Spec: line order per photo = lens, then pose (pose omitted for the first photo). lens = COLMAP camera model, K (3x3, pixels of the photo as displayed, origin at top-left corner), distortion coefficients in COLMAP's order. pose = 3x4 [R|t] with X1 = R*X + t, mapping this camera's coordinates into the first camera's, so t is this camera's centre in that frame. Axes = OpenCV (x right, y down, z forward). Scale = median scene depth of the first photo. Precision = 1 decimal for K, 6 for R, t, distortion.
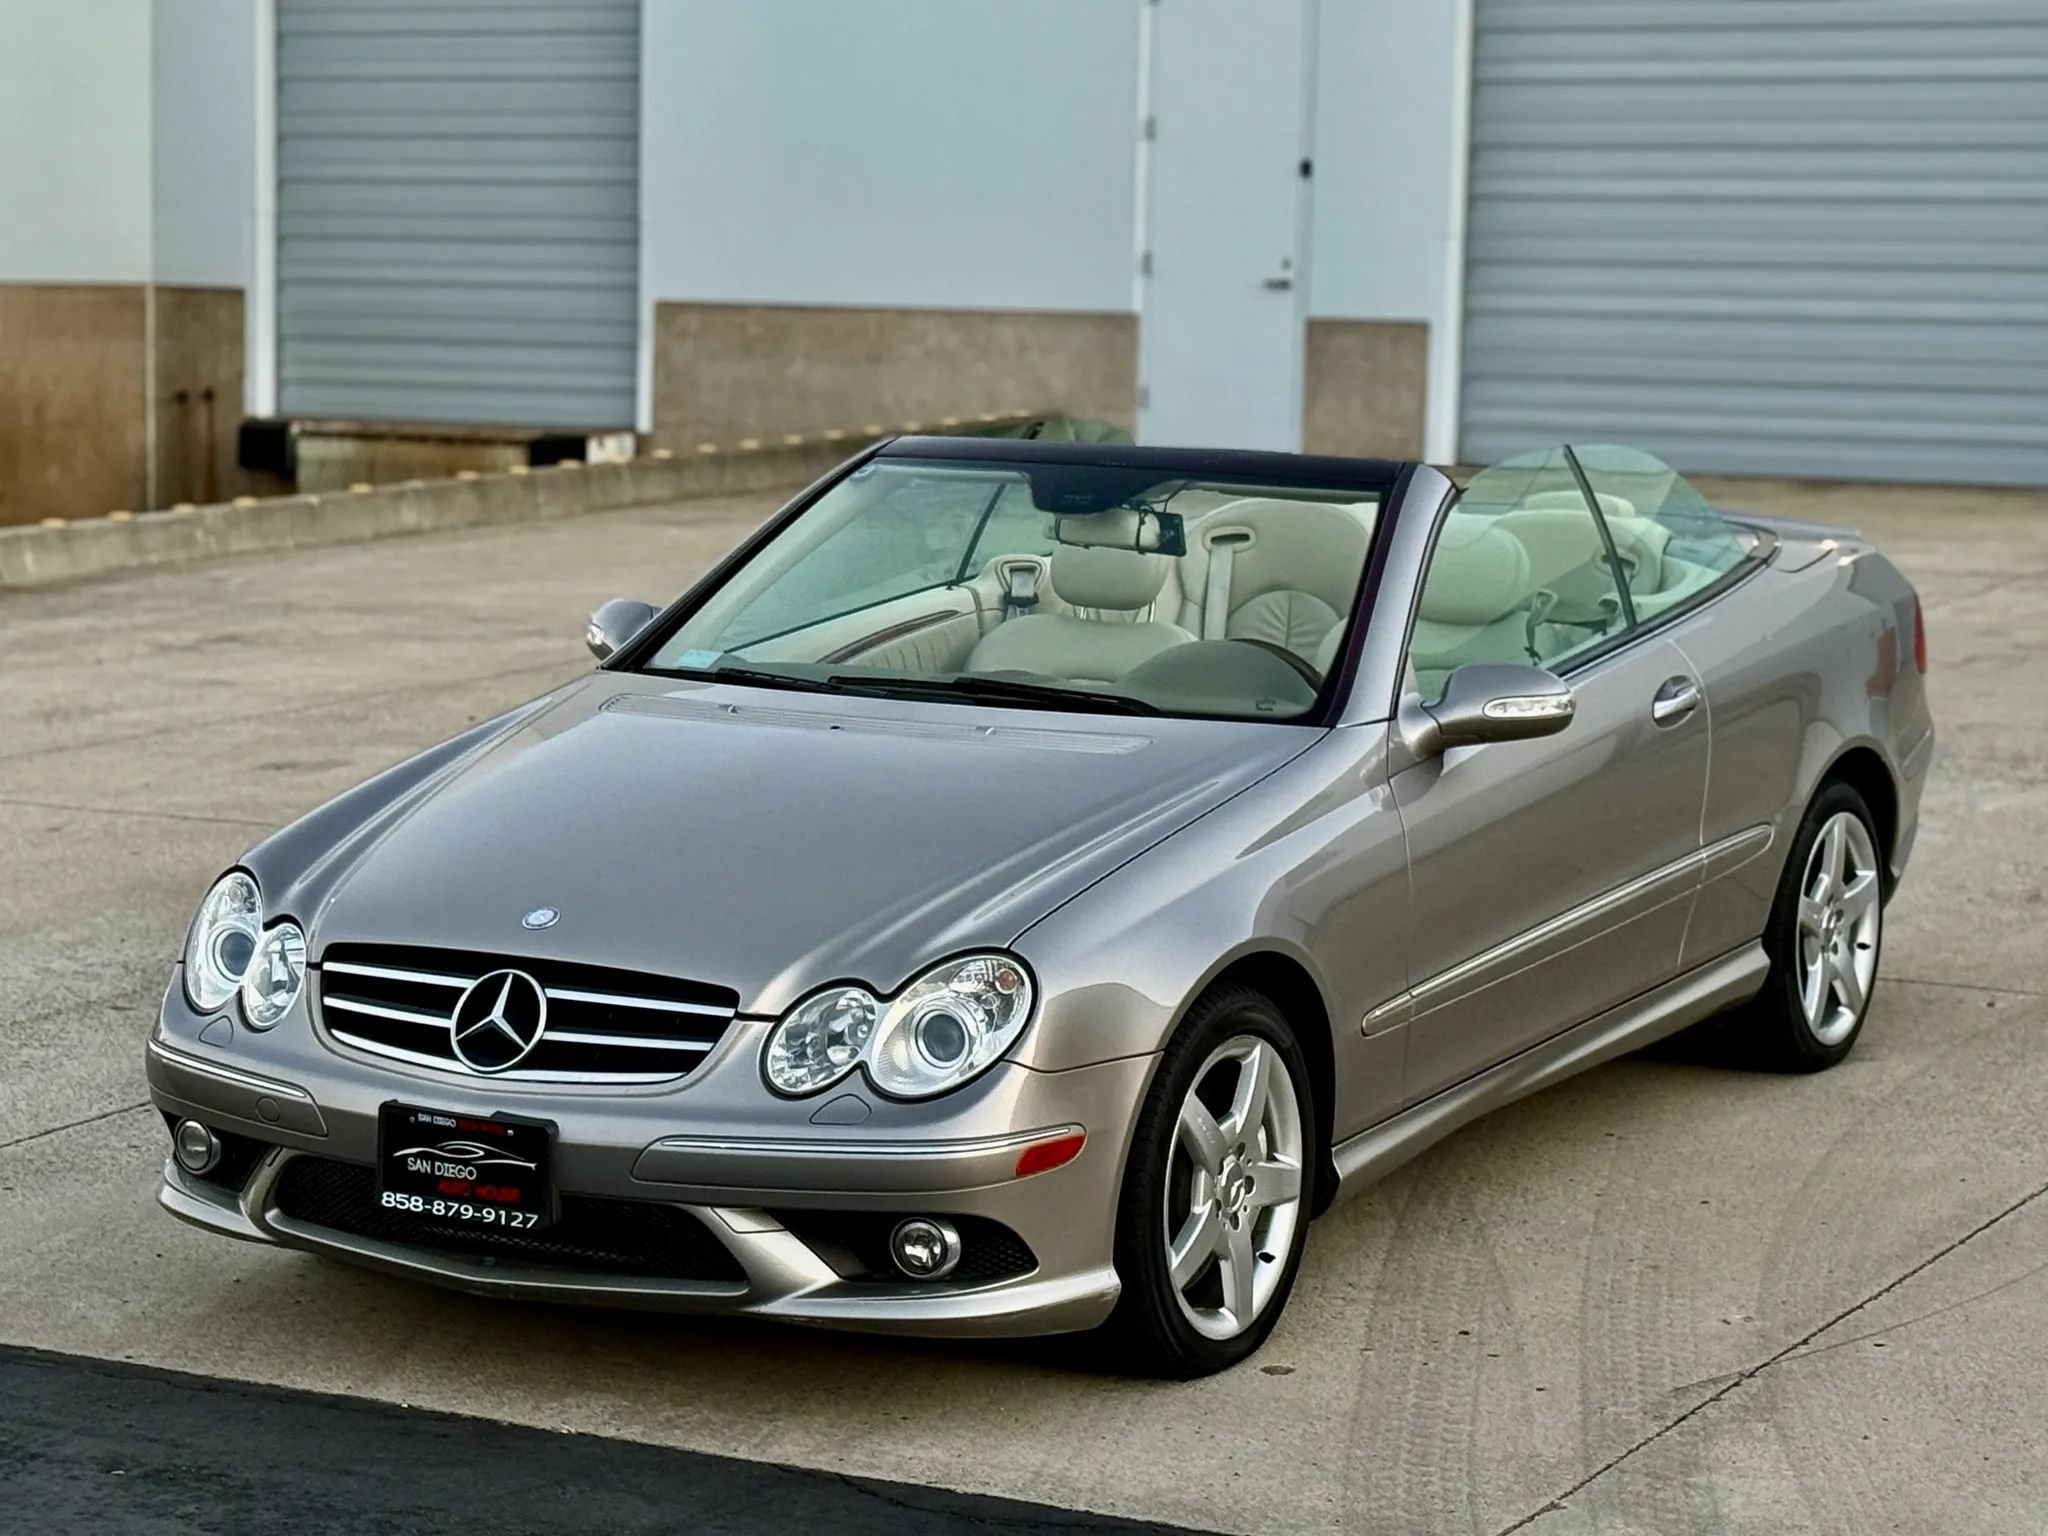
lens RADIAL K [[4846.0, 0, 1024.0], [0, 4846.0, 768.0], [0, 0, 1]] dist [0.121787, 0.089138]
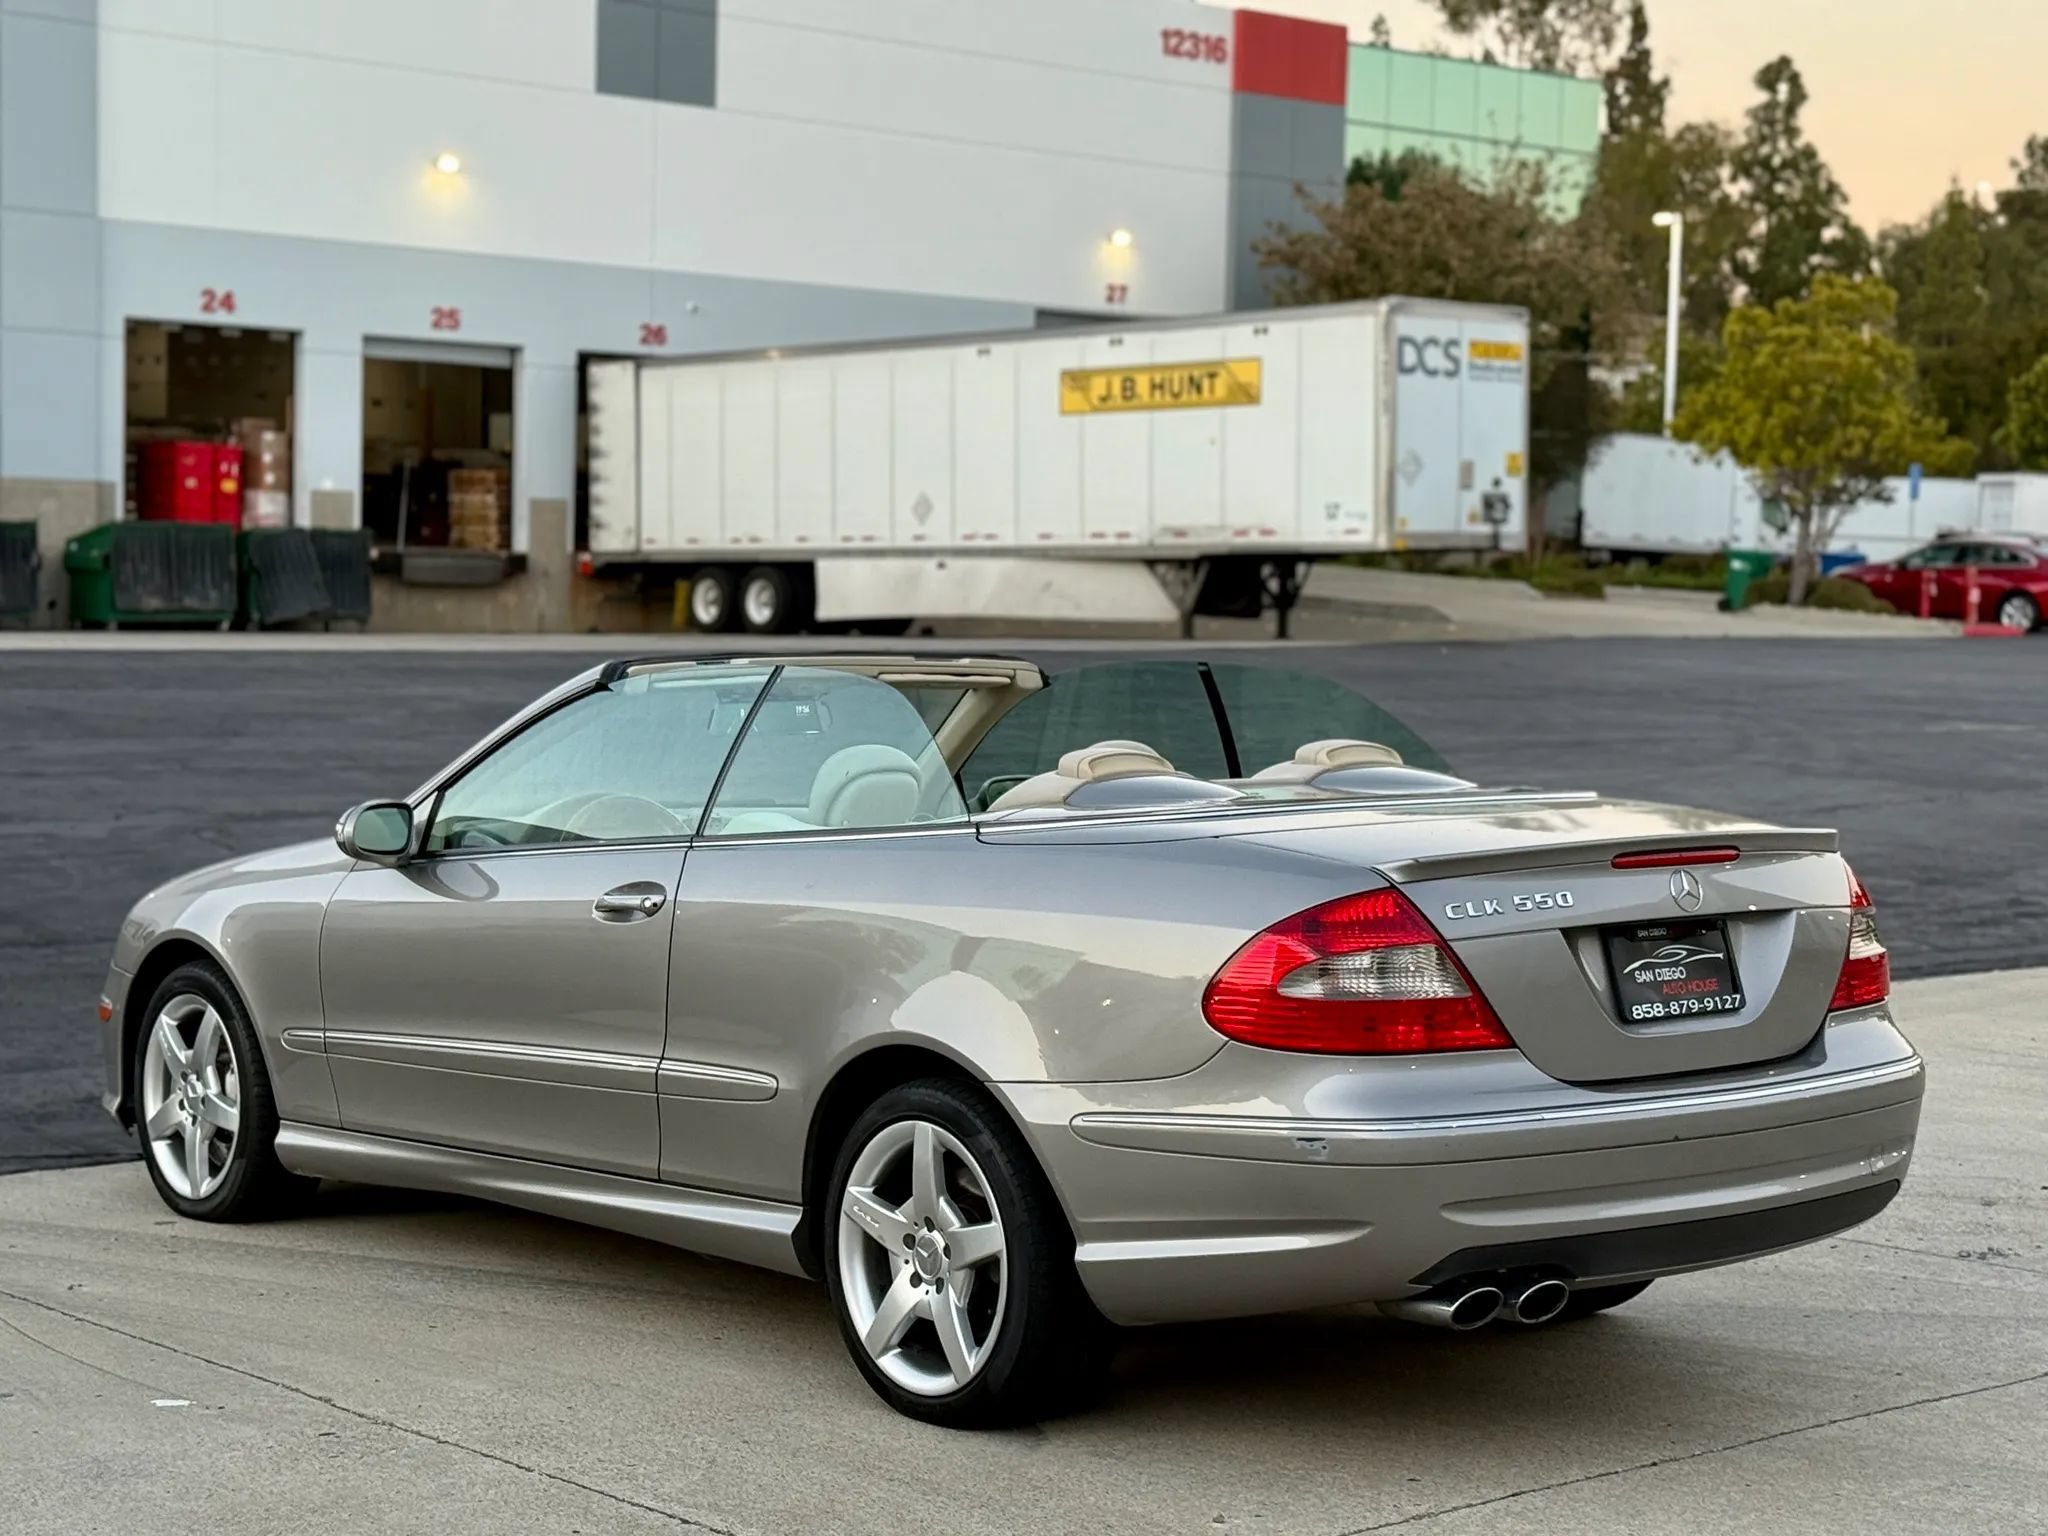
lens RADIAL K [[3395.0, 0, 1024.0], [0, 3395.0, 768.0], [0, 0, 1]] dist [0.143245, -0.032407]
pose [[-0.339753, 0.032968, -0.939937, 0.966880], [-0.132834, 0.987686, 0.082657, -0.138888], [0.931087, 0.152939, -0.331190, 1.599998]]
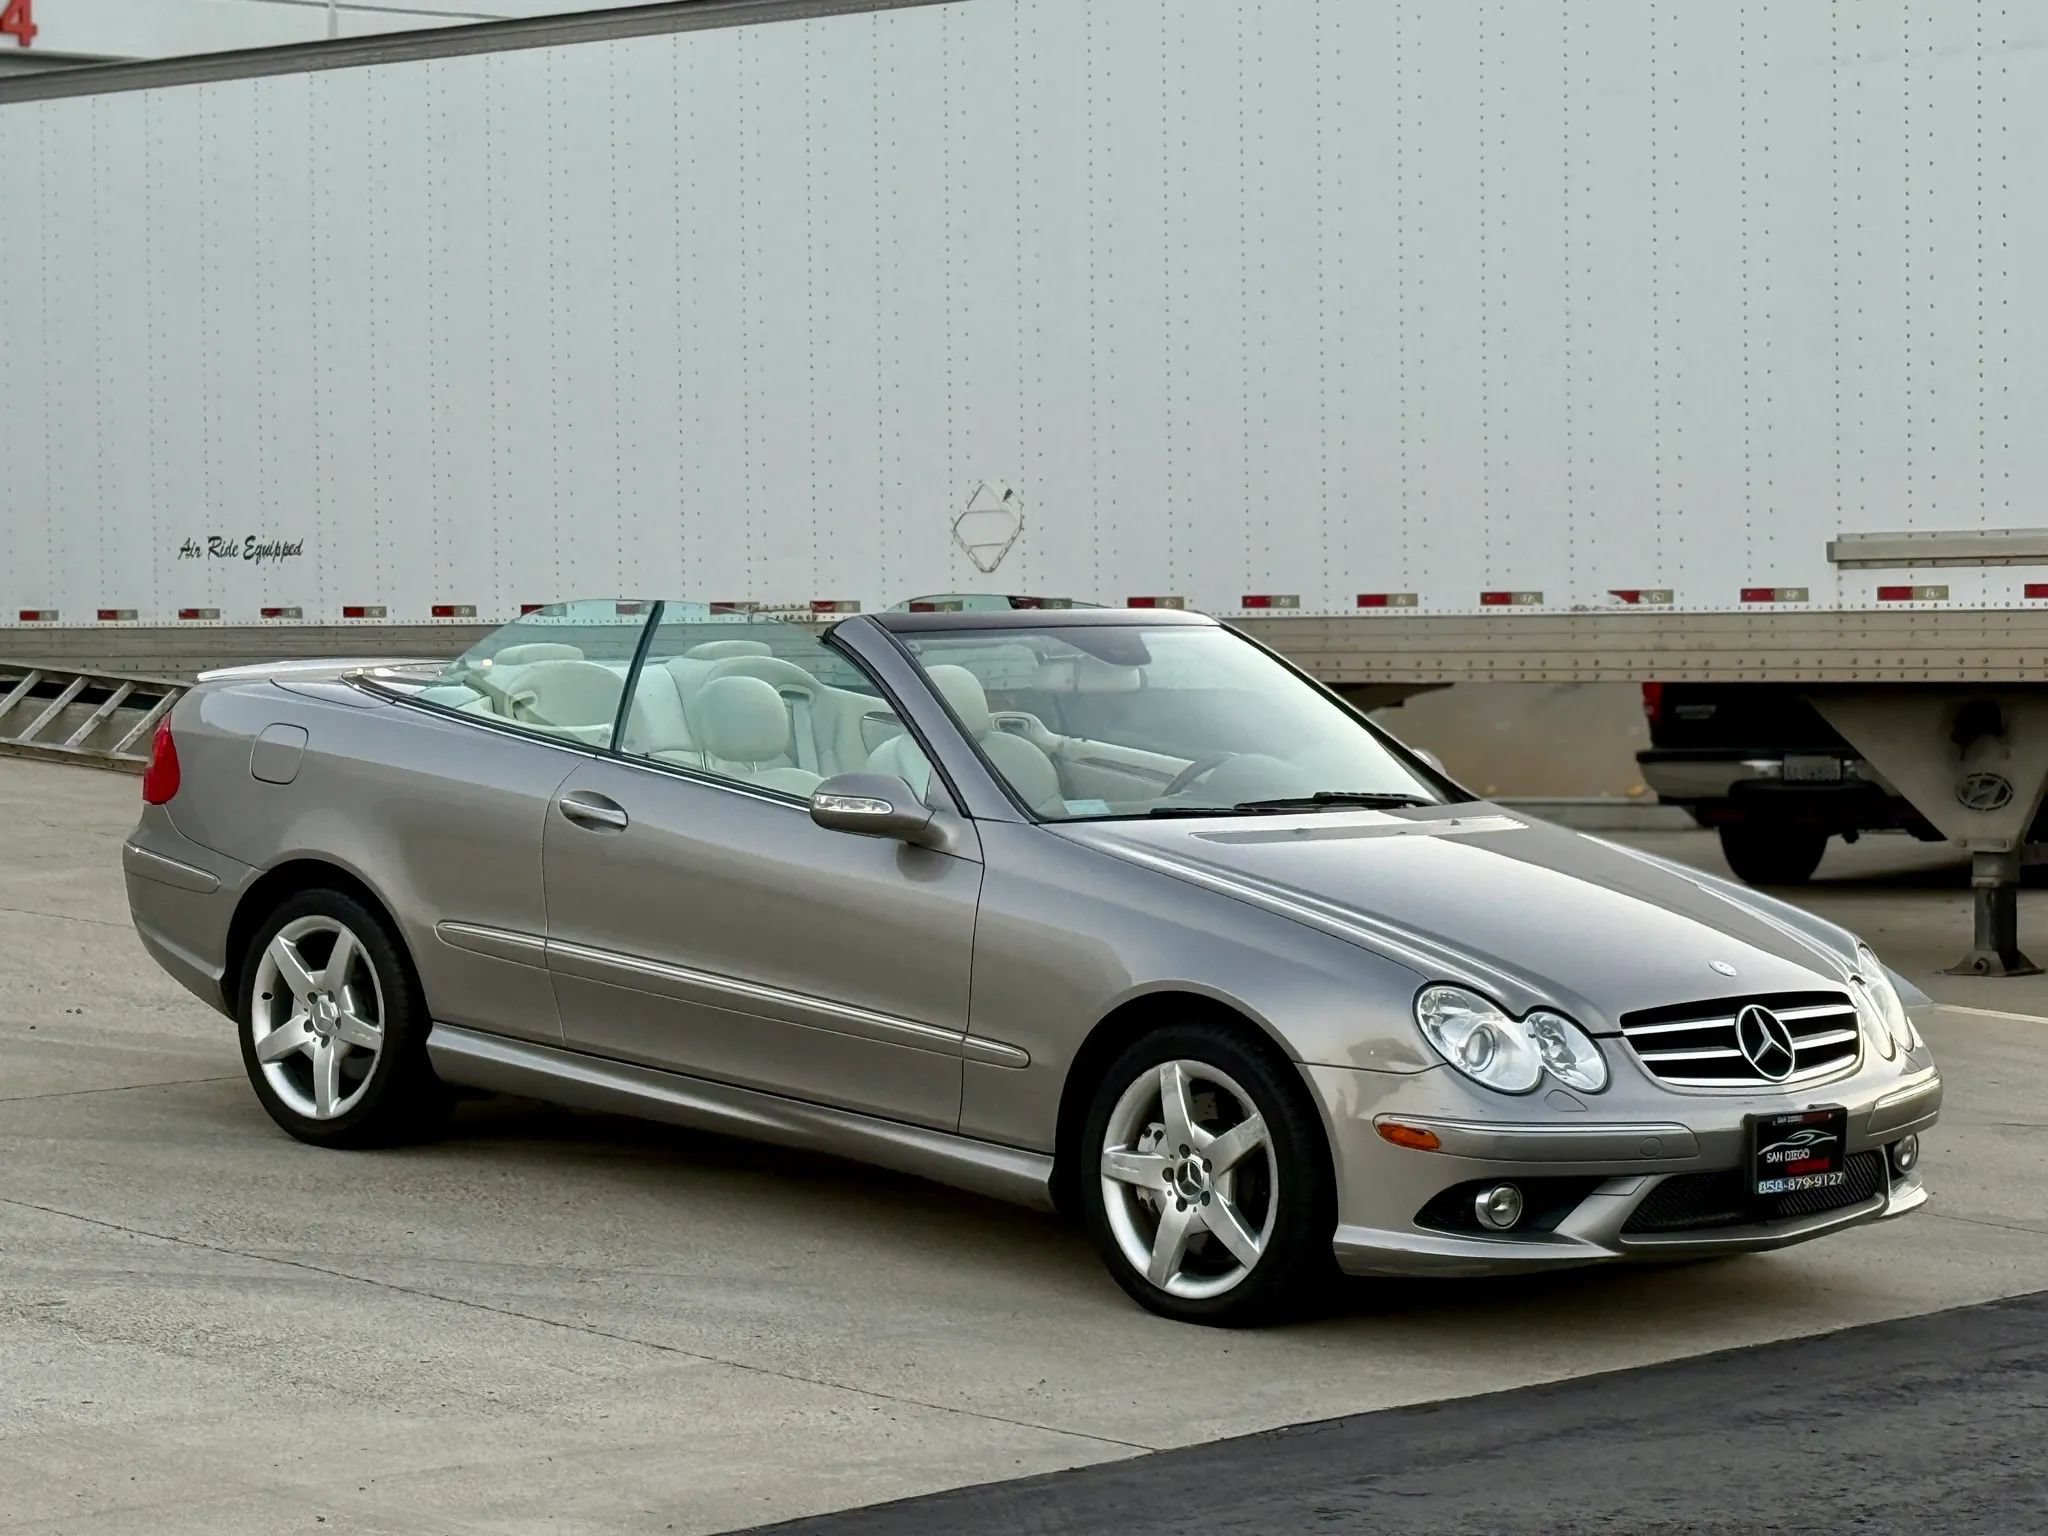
lens RADIAL K [[5632.8, 0, 1024.0], [0, 5632.8, 768.0], [0, 0, 1]] dist [0.134982, -0.230912]
pose [[0.254625, -0.075091, 0.964120, -1.612592], [0.098810, 0.993783, 0.051305, -0.120052], [-0.961979, 0.082202, 0.260462, 0.765437]]
